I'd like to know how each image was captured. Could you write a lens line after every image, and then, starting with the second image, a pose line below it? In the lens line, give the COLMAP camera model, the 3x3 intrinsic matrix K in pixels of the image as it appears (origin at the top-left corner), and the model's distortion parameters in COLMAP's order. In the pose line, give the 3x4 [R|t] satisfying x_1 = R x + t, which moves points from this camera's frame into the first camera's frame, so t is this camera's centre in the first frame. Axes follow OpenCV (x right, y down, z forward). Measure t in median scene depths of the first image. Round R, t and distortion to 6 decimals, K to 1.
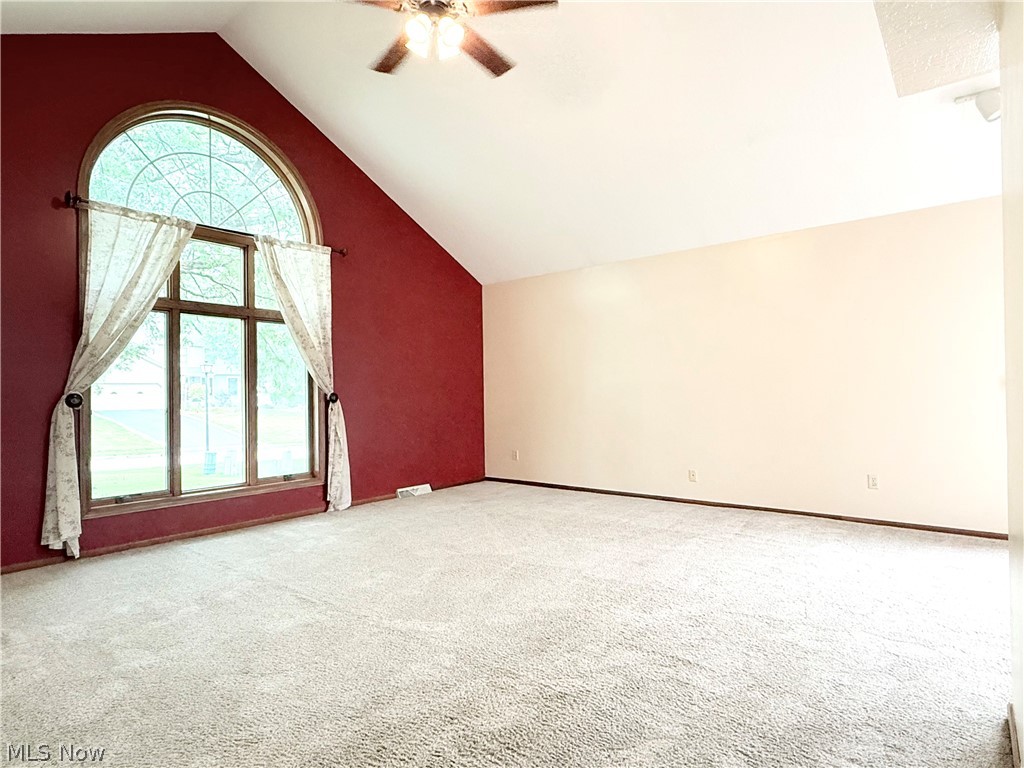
lens RADIAL K [[569.2, 0, 512.1], [0, 569.2, 383.5], [0, 0, 1]] dist [-0.006394, -0.001217]
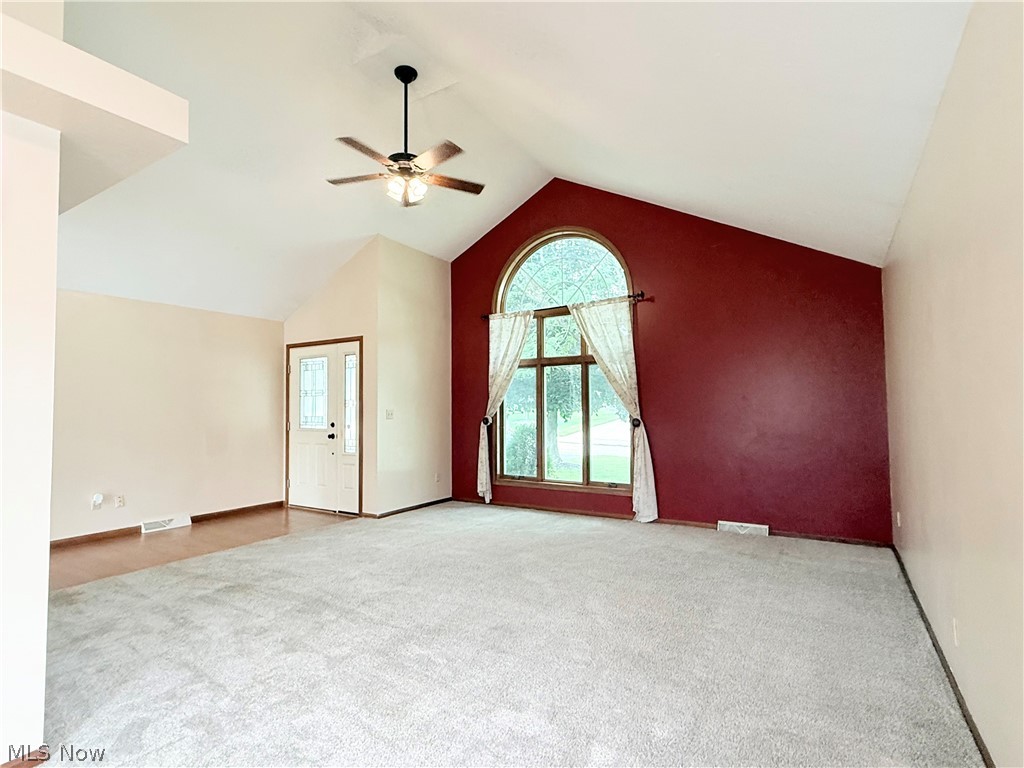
lens RADIAL K [[510.8, 0, 512.8], [0, 510.8, 386.6], [0, 0, 1]] dist [0.001824, 0.000029]
pose [[0.134415, -0.031433, -0.990426, 0.767305], [0.022296, 0.999340, -0.028690, -0.027555], [0.990674, -0.018226, 0.135027, 0.686762]]
